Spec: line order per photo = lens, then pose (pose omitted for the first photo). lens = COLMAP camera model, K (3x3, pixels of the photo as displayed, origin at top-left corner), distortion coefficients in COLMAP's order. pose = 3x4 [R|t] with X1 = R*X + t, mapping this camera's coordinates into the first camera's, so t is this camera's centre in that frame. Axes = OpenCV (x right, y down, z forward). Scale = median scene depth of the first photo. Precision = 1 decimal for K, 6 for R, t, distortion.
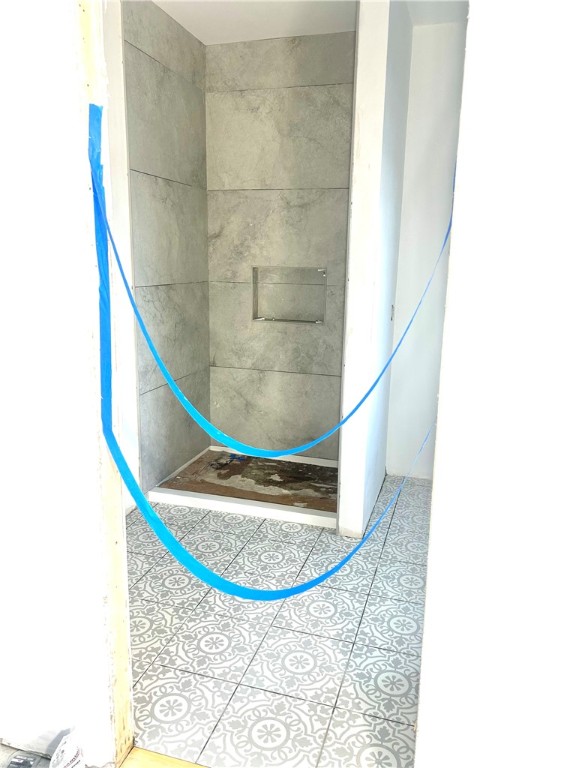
lens RADIAL K [[592.4, 0, 288.0], [0, 592.4, 384.0], [0, 0, 1]] dist [-0.006221, -0.002953]
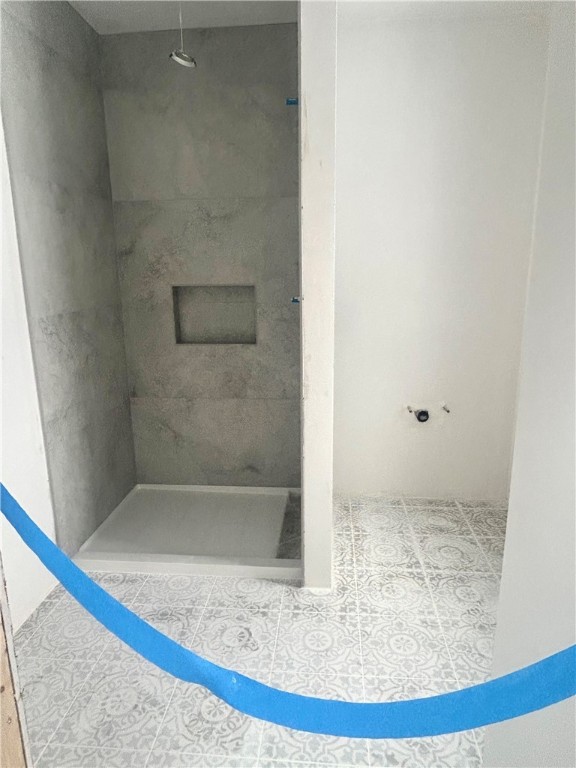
lens RADIAL K [[452.2, 0, 288.0], [0, 452.2, 384.0], [0, 0, 1]] dist [-0.047556, -0.000301]
pose [[0.971947, -0.082050, 0.220425, -0.051612], [0.073173, 0.996156, 0.048155, -0.068557], [-0.223529, -0.030675, 0.974214, 0.287414]]
